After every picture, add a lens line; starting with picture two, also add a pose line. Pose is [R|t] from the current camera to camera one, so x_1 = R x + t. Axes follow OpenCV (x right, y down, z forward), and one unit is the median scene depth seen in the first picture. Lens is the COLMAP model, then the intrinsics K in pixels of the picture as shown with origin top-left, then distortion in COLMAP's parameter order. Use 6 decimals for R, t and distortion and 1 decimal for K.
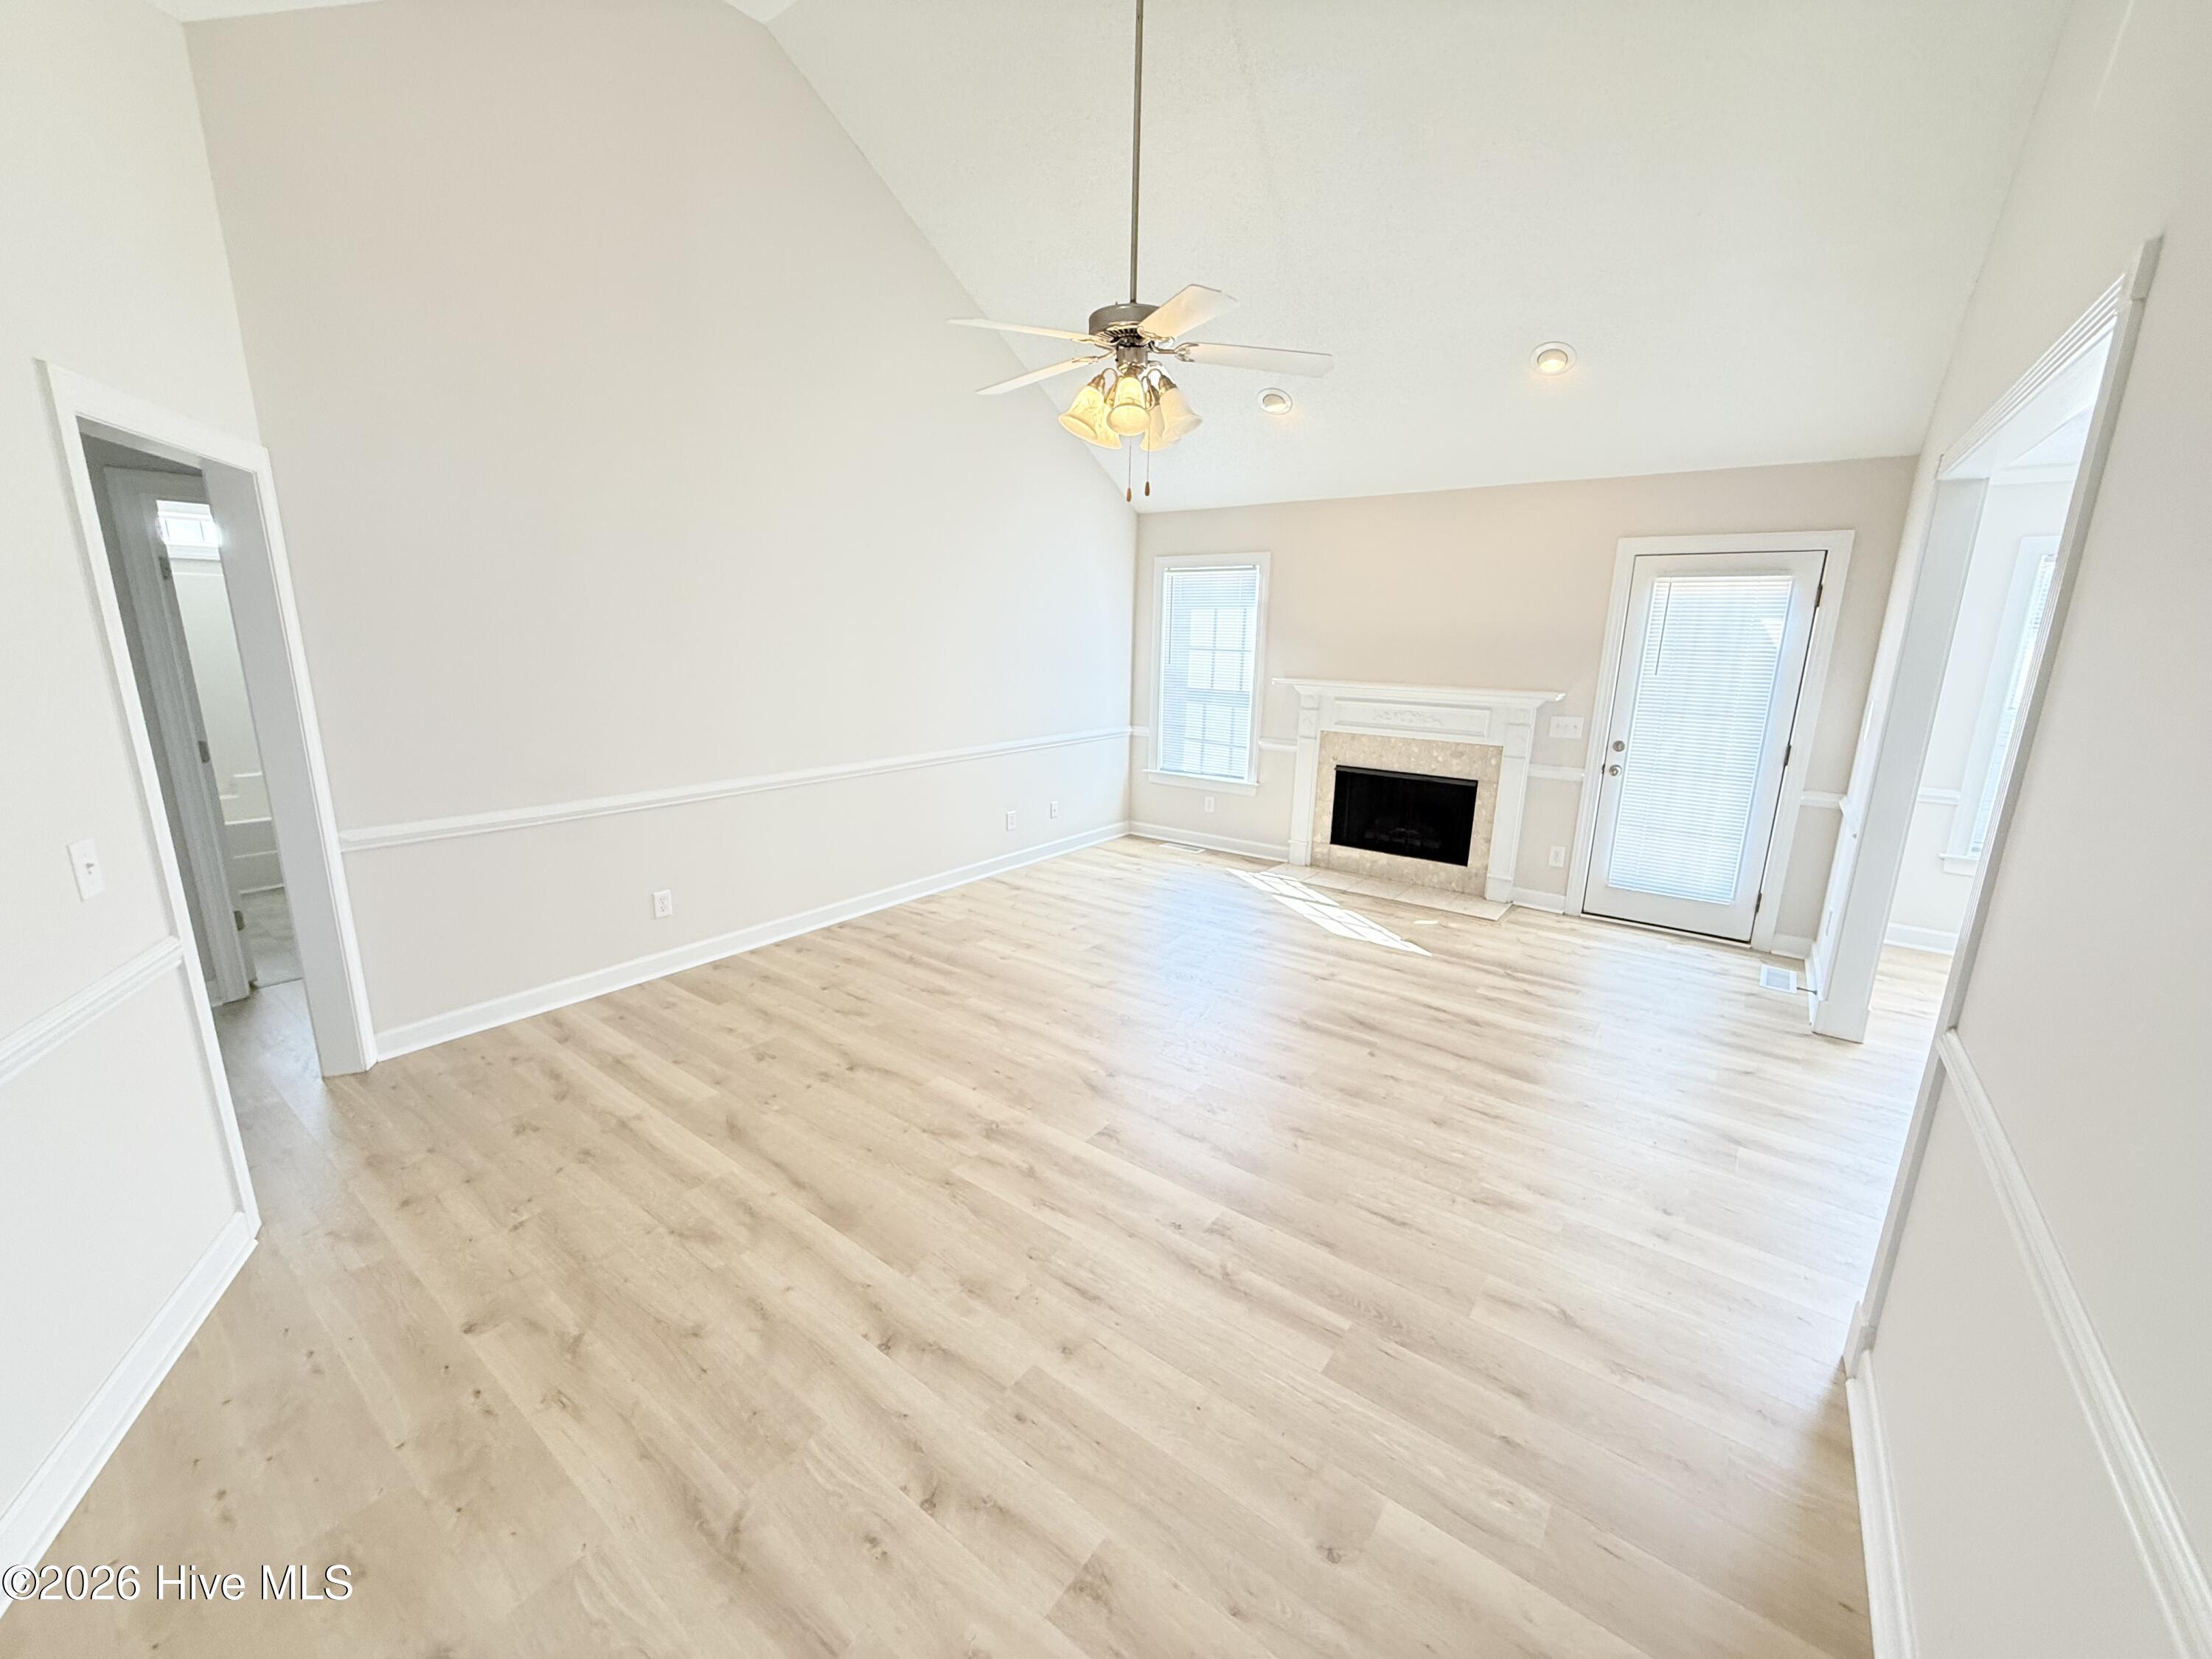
lens RADIAL K [[877.6, 0, 1105.5], [0, 877.6, 839.6], [0, 0, 1]] dist [-0.002752, -0.000480]
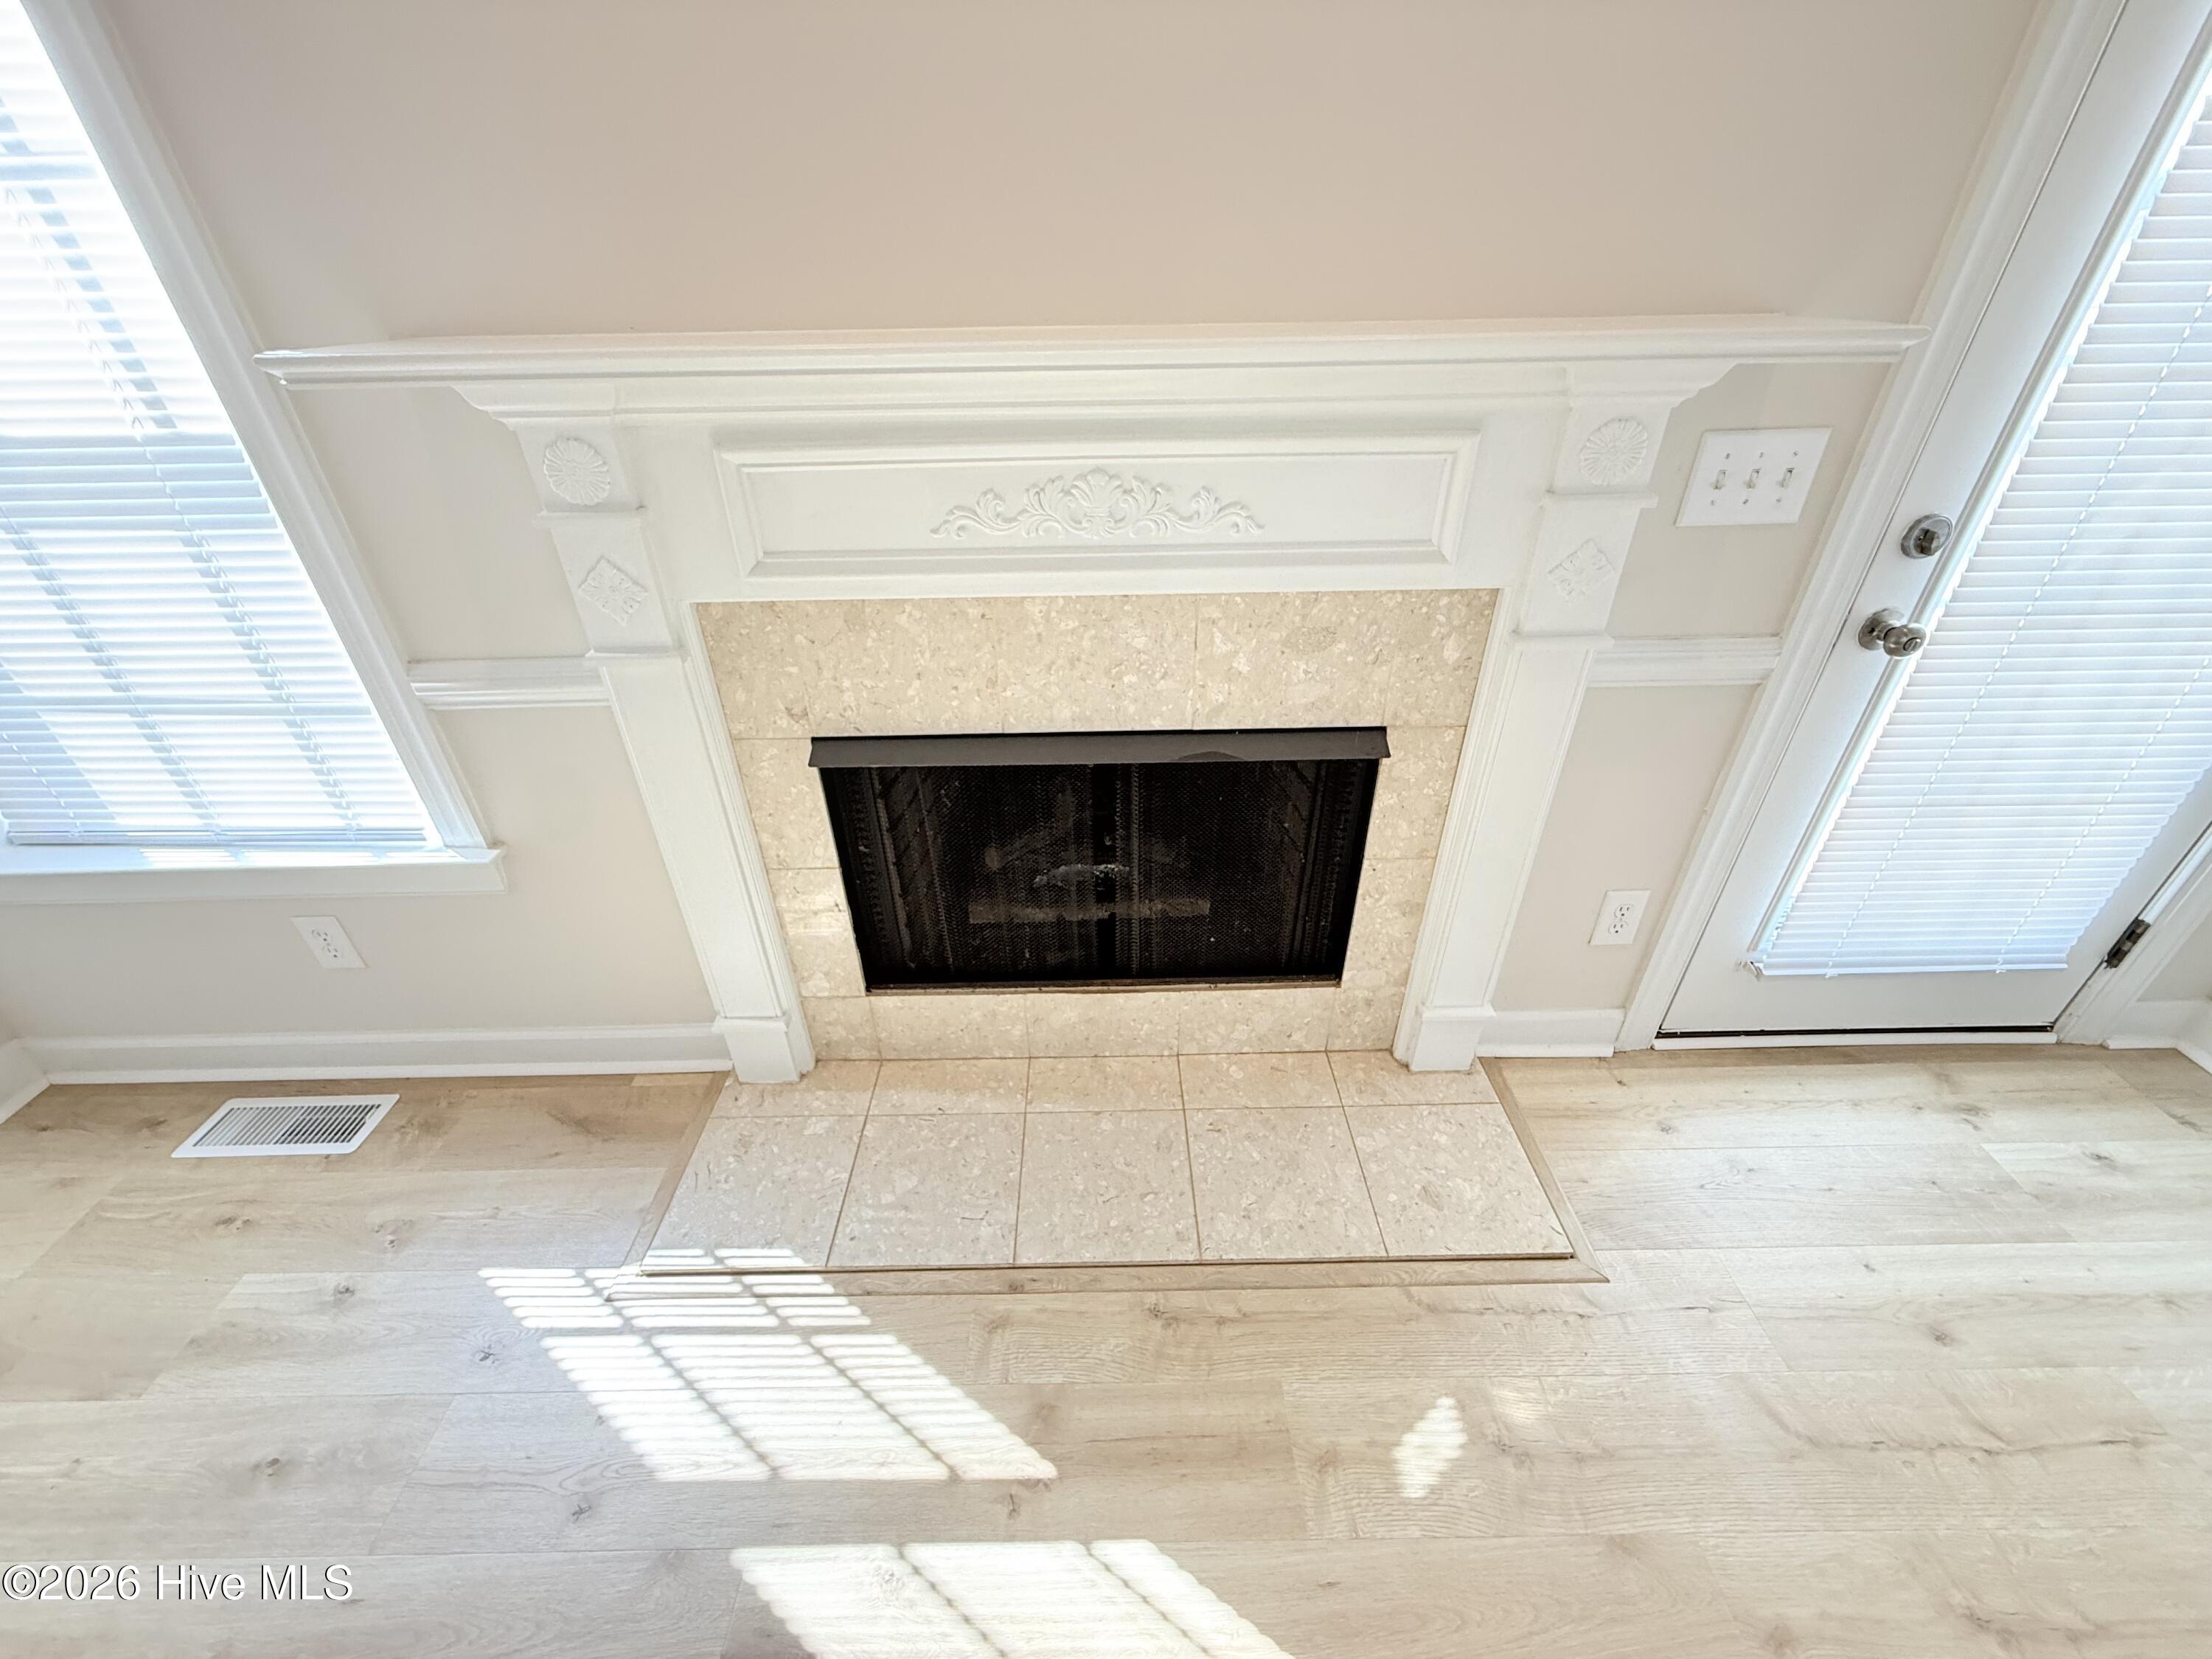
lens RADIAL K [[881.8, 0, 1106.0], [0, 881.8, 829.5], [0, 0, 1]] dist [-0.000496, -0.000039]
pose [[0.794248, -0.352961, 0.494558, 0.217731], [0.170082, 0.910578, 0.376723, -0.149700], [-0.583302, -0.215096, 0.783258, 0.828920]]
